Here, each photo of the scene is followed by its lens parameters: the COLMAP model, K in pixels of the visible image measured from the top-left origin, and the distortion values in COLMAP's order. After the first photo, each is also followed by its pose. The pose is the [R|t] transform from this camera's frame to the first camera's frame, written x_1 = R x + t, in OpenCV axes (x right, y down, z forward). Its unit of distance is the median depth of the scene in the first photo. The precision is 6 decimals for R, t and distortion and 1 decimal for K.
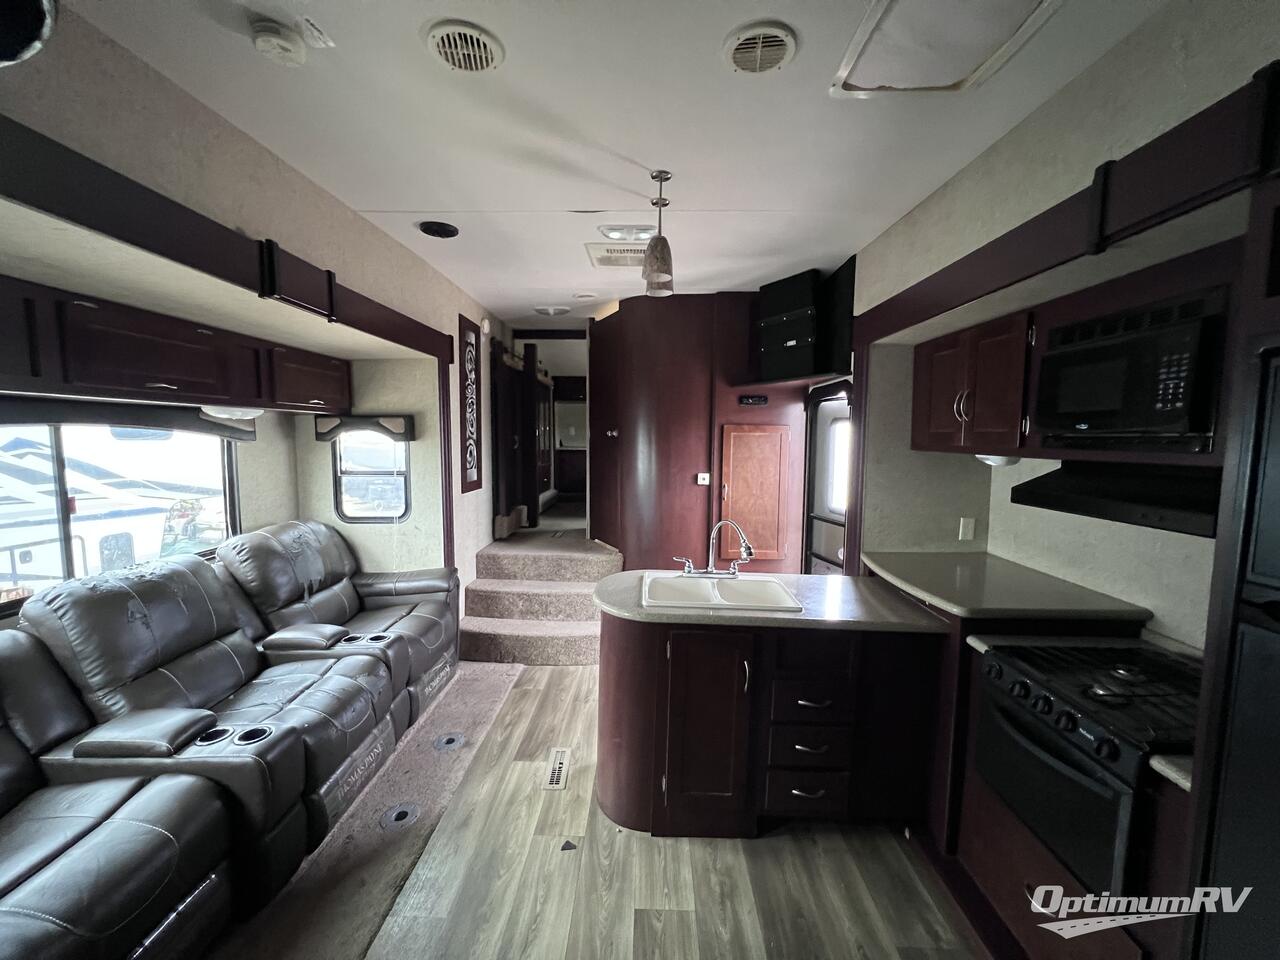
lens RADIAL K [[511.6, 0, 640.0], [0, 511.6, 480.0], [0, 0, 1]] dist [-0.000578, 0.000006]
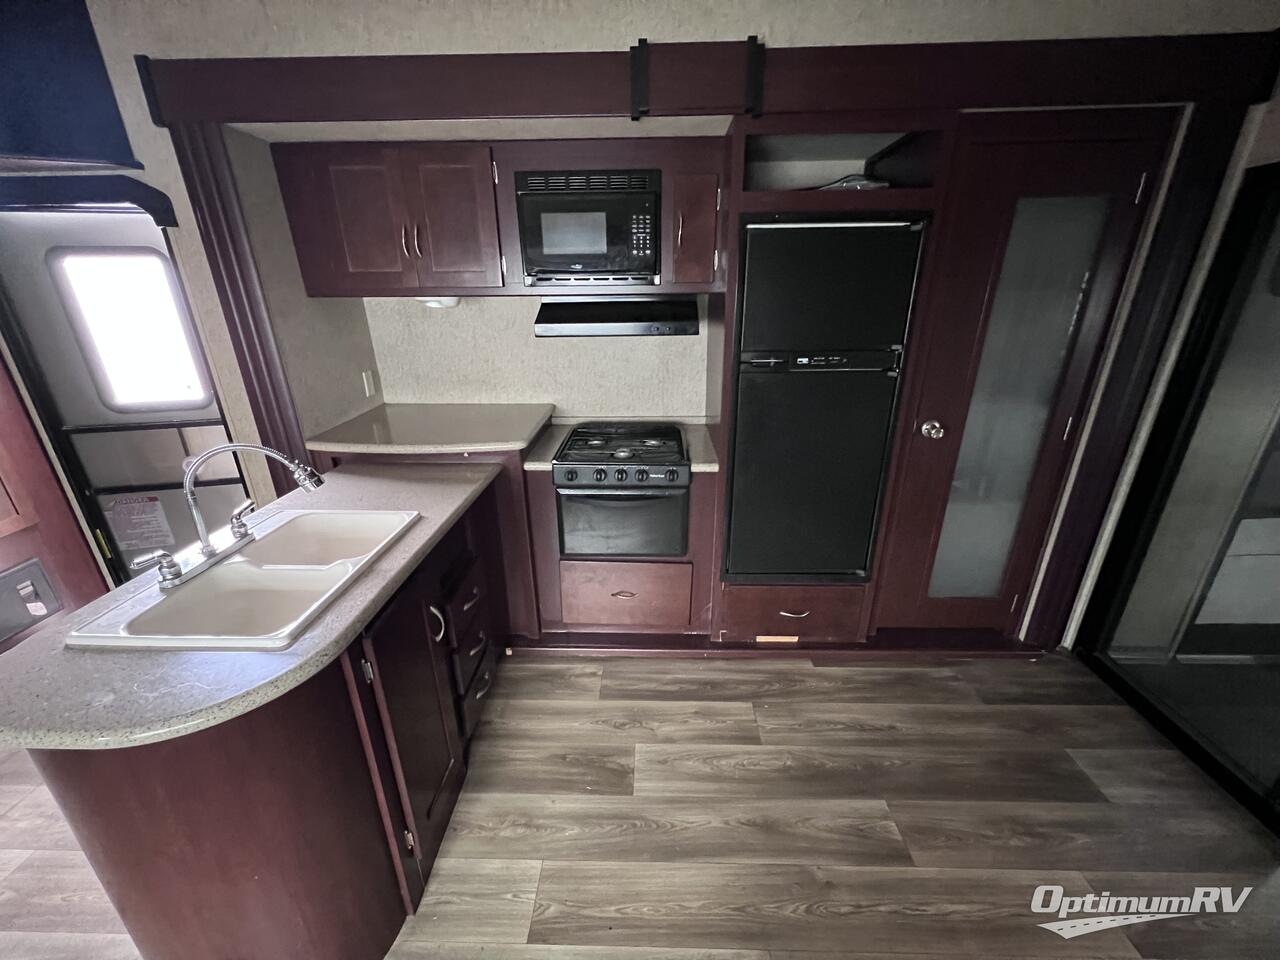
lens RADIAL K [[511.6, 0, 640.0], [0, 511.6, 480.0], [0, 0, 1]] dist [-0.000578, 0.000006]
pose [[0.010761, -0.372134, 0.928116, -0.337190], [0.096439, 0.924230, 0.369458, -0.045343], [-0.995281, 0.085531, 0.045834, 0.545006]]
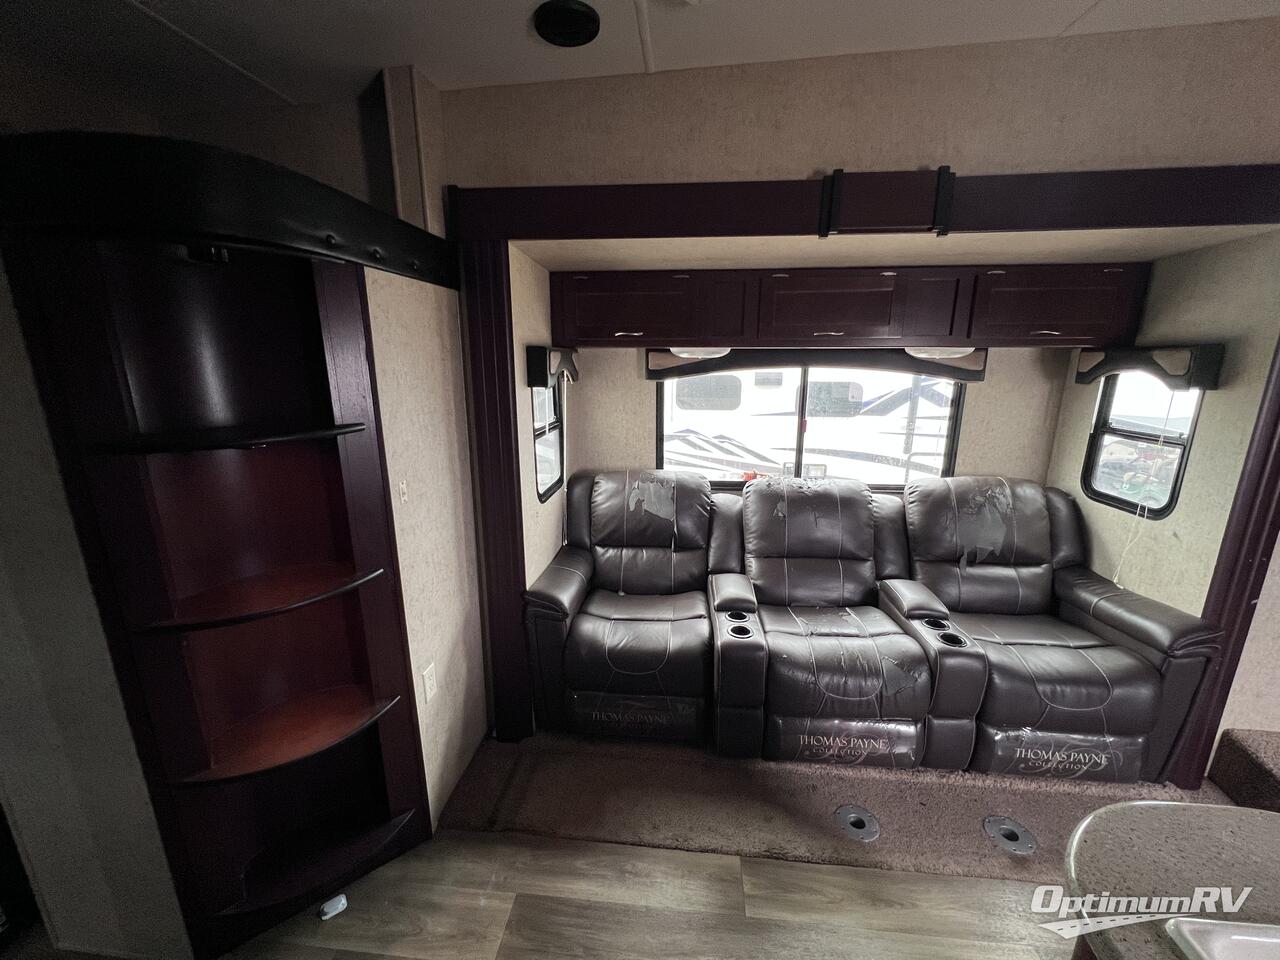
lens RADIAL K [[511.6, 0, 640.0], [0, 511.6, 480.0], [0, 0, 1]] dist [-0.000578, 0.000006]
pose [[-0.074381, 0.219197, -0.972841, 0.258153], [-0.085334, 0.970566, 0.225209, -0.072669], [0.993572, 0.099768, -0.053487, 0.563165]]
